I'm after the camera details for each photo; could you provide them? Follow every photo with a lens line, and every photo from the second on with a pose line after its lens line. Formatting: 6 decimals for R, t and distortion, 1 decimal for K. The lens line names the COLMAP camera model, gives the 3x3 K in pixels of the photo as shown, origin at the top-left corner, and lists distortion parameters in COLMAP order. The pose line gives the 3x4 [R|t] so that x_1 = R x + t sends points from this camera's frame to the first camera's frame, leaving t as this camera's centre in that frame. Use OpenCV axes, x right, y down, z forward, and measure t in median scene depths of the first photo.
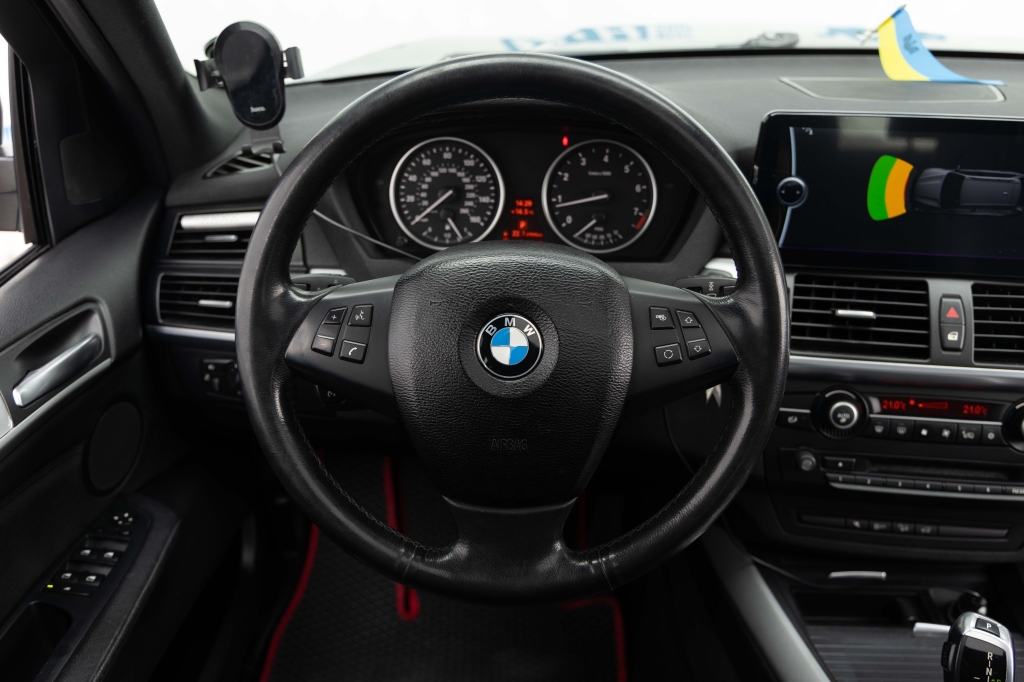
lens RADIAL K [[1013.6, 0, 507.1], [0, 1013.6, 344.1], [0, 0, 1]] dist [-0.001562, 0.000000]
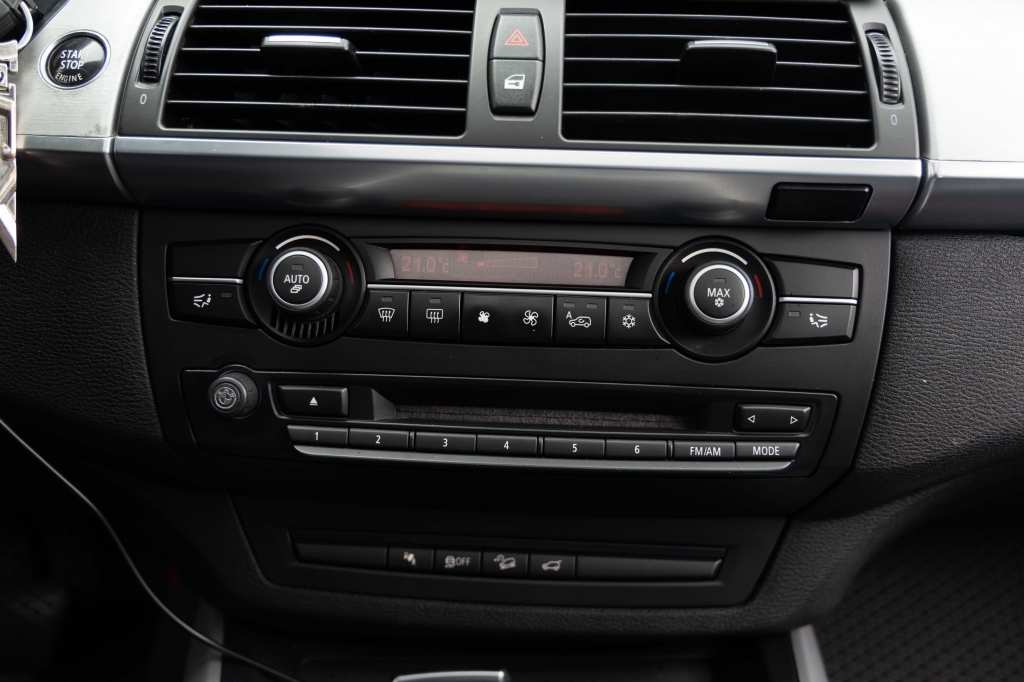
lens RADIAL K [[1013.6, 0, 510.5], [0, 1013.6, 337.5], [0, 0, 1]] dist [-0.001562, 0.000000]
pose [[0.998247, -0.005809, 0.058901, 0.383827], [0.015873, 0.984991, -0.171873, 0.166706], [-0.057018, 0.172507, 0.983357, 0.542274]]
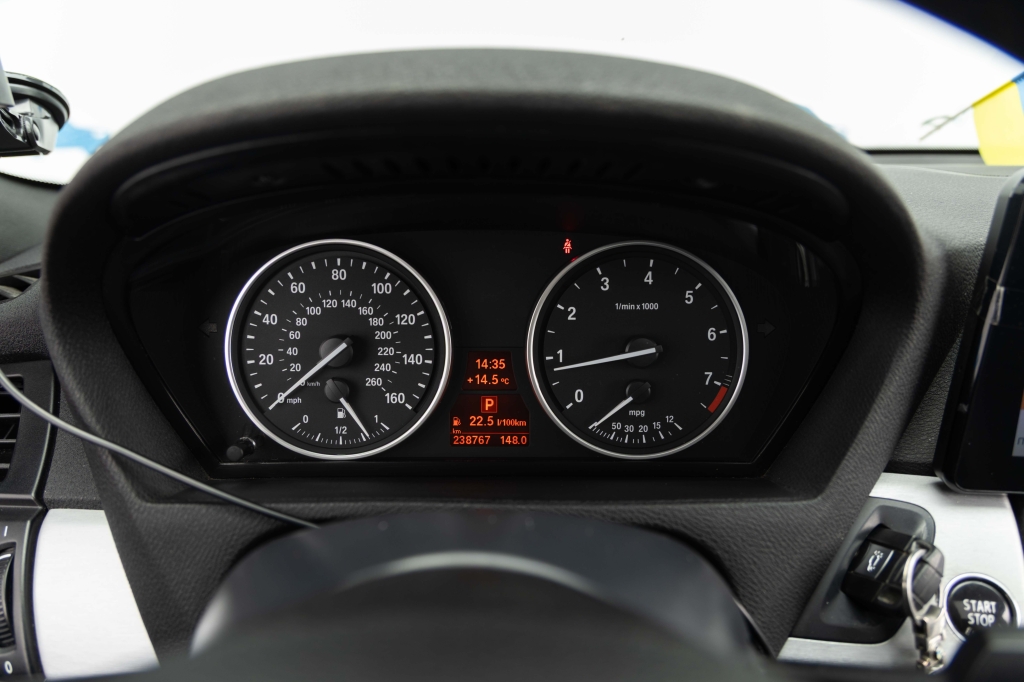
lens RADIAL K [[710.6, 0, 509.5], [0, 710.6, 334.1], [0, 0, 1]] dist [0.012017, -0.010770]
pose [[0.999129, -0.011900, 0.040007, 0.012043], [0.016851, 0.991914, -0.125791, -0.109969], [-0.038187, 0.126356, 0.991250, 0.645696]]
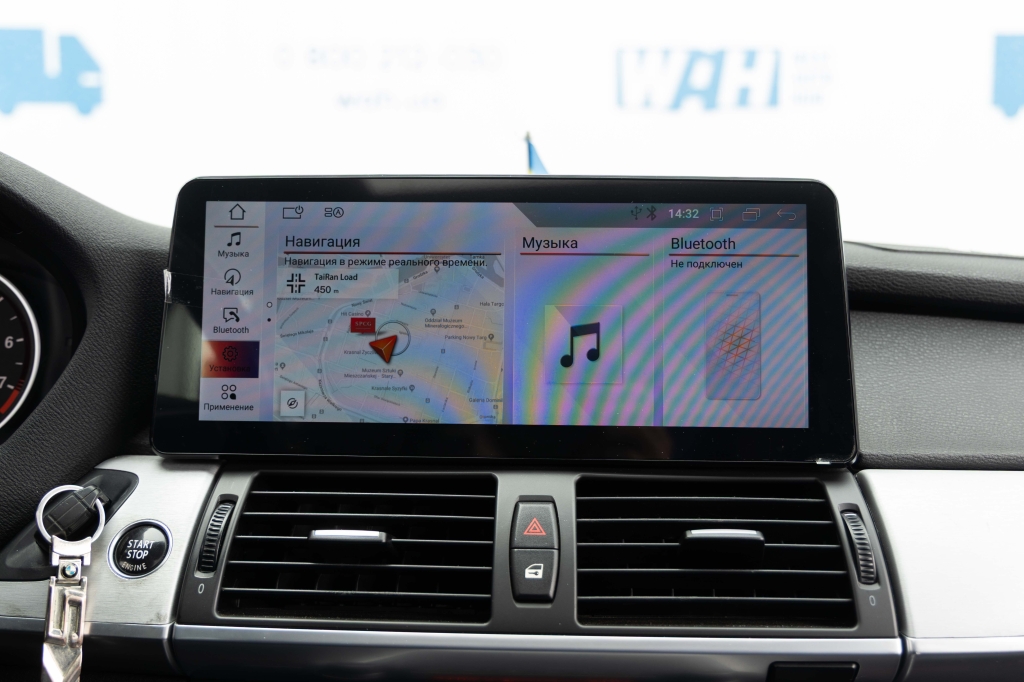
lens RADIAL K [[1084.4, 0, 511.5], [0, 1084.4, 330.9], [0, 0, 1]] dist [-0.010054, 0.000000]
pose [[0.997408, -0.005247, 0.071762, 0.364847], [0.033812, 0.914541, -0.403077, 0.092071], [-0.063514, 0.404459, 0.912348, 0.432508]]
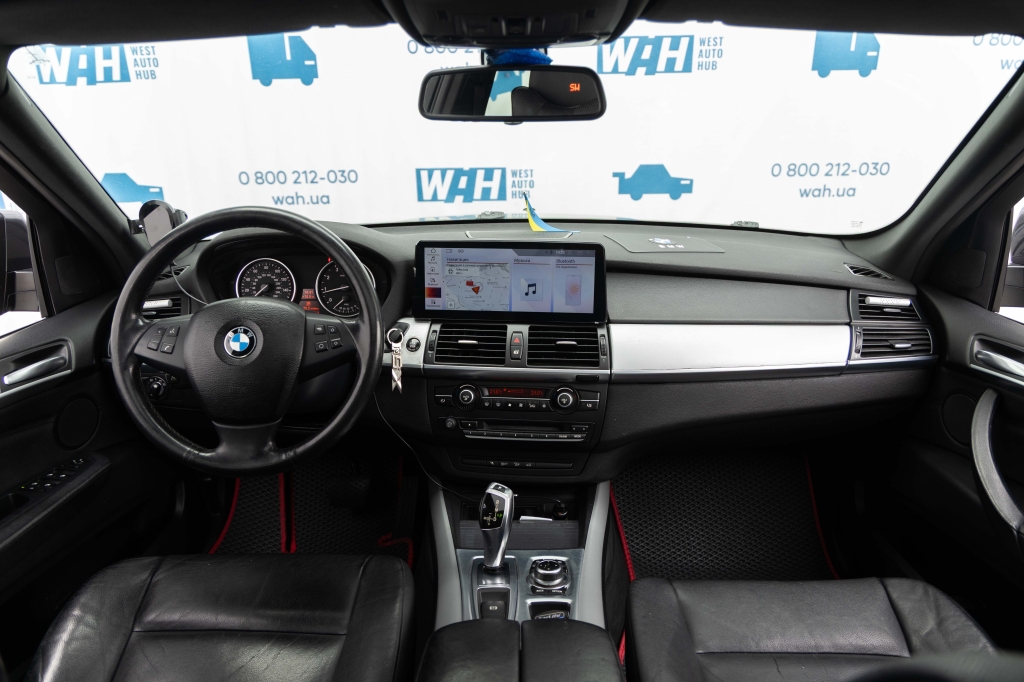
lens RADIAL K [[710.6, 0, 515.0], [0, 710.6, 337.0], [0, 0, 1]] dist [0.012017, -0.010770]
pose [[0.999768, -0.015610, 0.014841, 0.390196], [0.017812, 0.986607, -0.162139, 0.170702], [-0.012111, 0.162365, 0.986656, -0.315111]]
